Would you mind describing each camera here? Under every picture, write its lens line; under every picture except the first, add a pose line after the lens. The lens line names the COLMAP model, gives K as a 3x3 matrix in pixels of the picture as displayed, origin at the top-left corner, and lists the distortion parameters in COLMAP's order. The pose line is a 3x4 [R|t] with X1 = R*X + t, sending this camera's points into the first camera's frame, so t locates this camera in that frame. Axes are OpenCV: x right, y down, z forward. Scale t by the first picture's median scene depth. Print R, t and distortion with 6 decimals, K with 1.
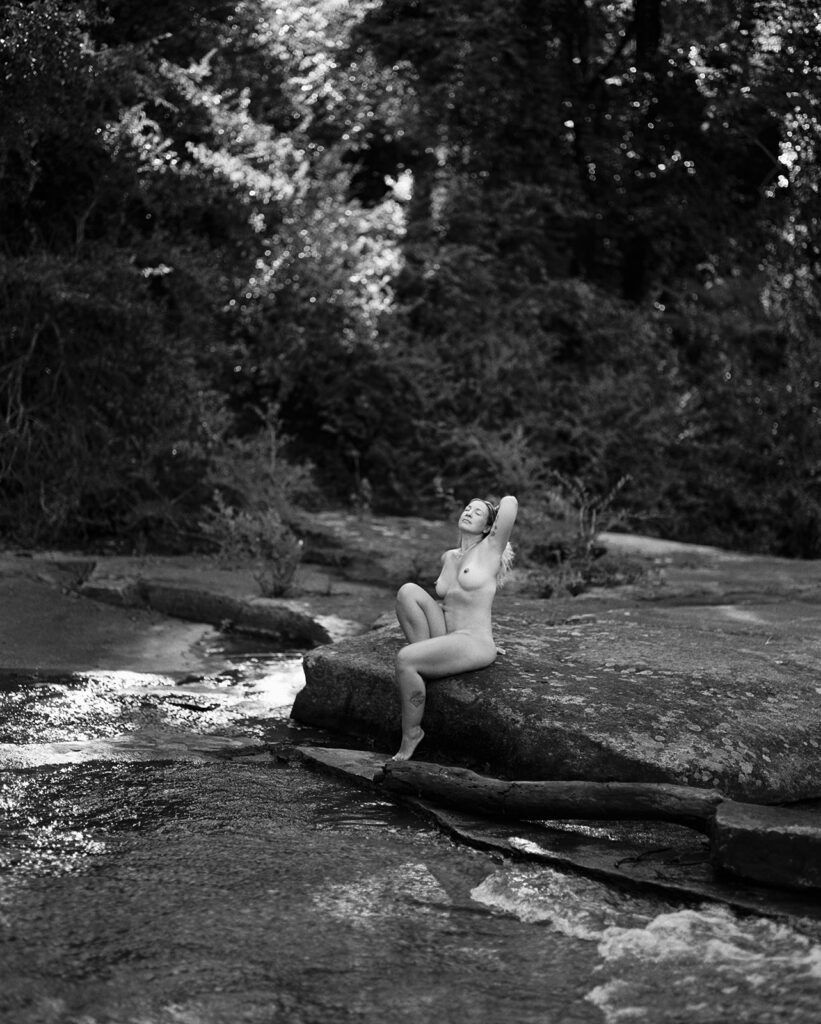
lens RADIAL K [[1649.8, 0, 410.5], [0, 1649.8, 490.7], [0, 0, 1]] dist [-0.006267, 0.007196]
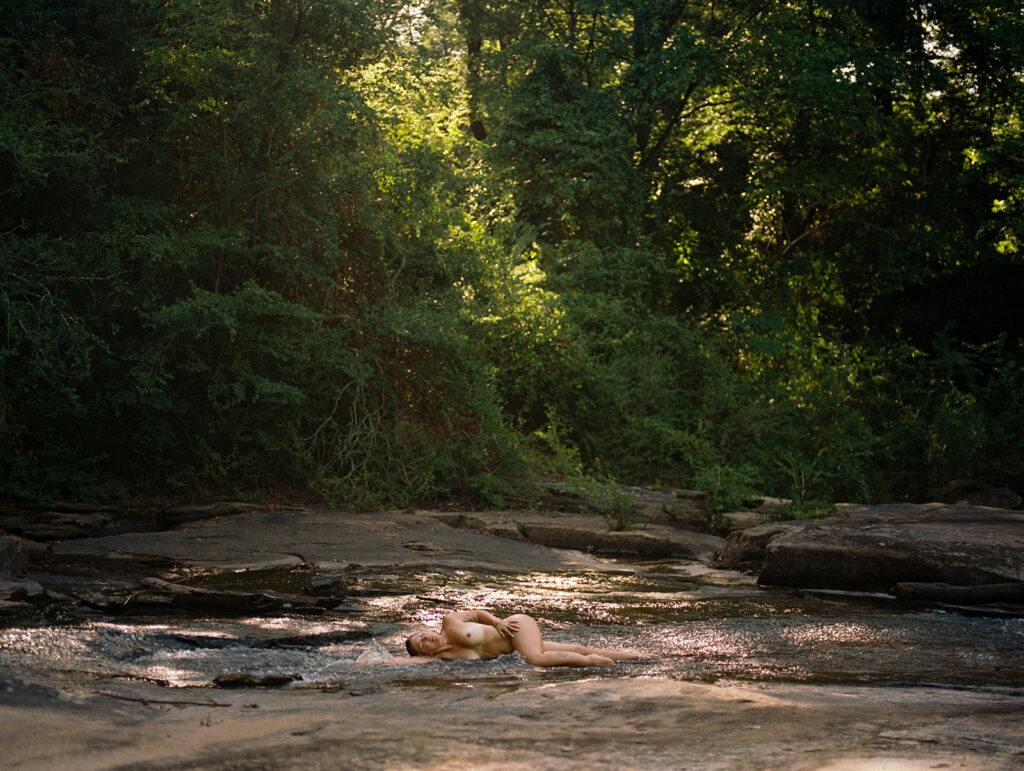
lens RADIAL K [[1556.8, 0, 505.5], [0, 1556.8, 388.8], [0, 0, 1]] dist [-0.041708, -0.075624]
pose [[0.981516, -0.010540, 0.191091, -0.399858], [0.022675, 0.997854, -0.061430, 0.015937], [-0.190034, 0.064627, 0.979648, -0.367297]]
